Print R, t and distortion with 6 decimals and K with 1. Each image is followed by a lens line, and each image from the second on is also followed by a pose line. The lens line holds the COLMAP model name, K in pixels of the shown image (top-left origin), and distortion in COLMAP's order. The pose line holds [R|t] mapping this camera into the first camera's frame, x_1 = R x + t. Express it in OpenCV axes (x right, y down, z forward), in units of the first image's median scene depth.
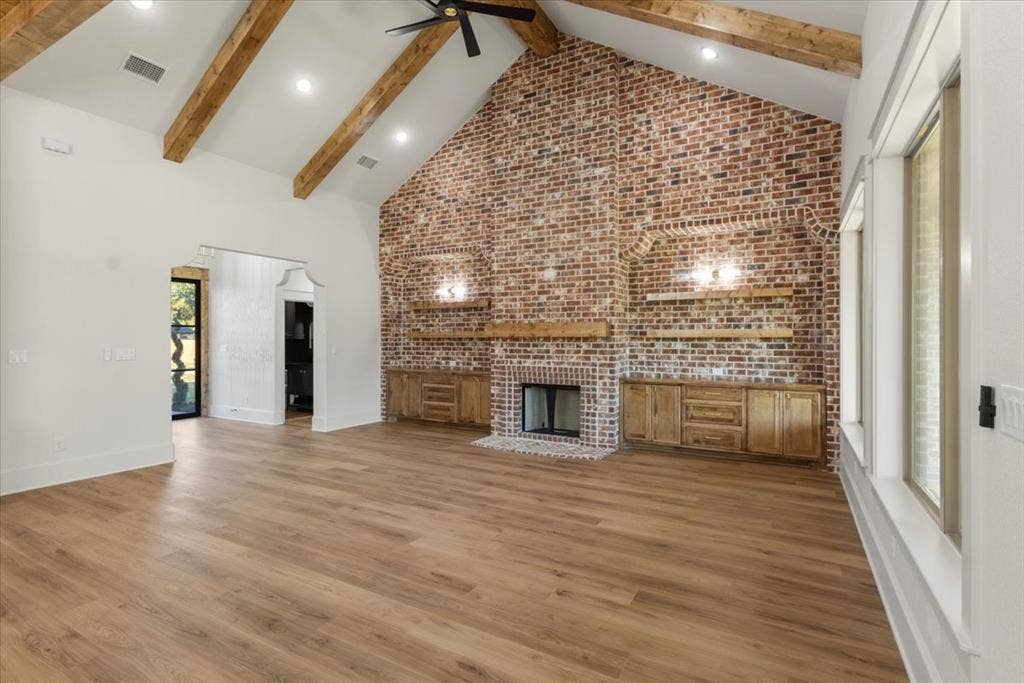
lens RADIAL K [[487.3, 0, 508.7], [0, 487.3, 338.9], [0, 0, 1]] dist [0.009122, -0.002050]
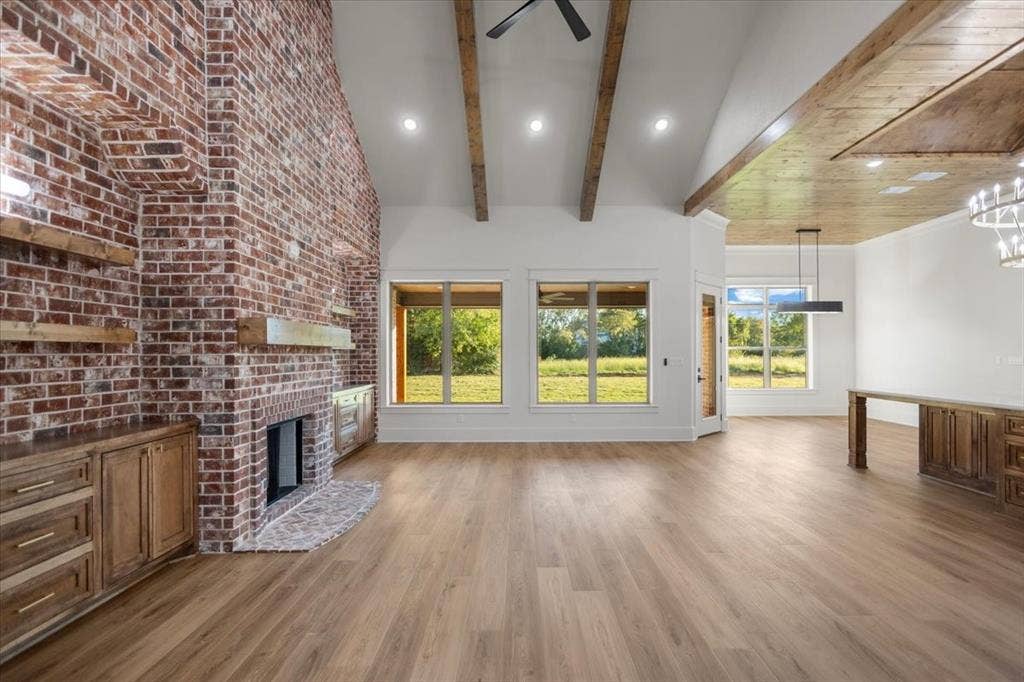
lens RADIAL K [[487.3, 0, 522.2], [0, 487.3, 350.5], [0, 0, 1]] dist [0.009122, -0.002050]
pose [[-0.507434, 0.004639, 0.861678, -0.651103], [-0.000263, 0.999985, -0.005538, 0.005682], [-0.861691, -0.003037, -0.507425, 1.096921]]
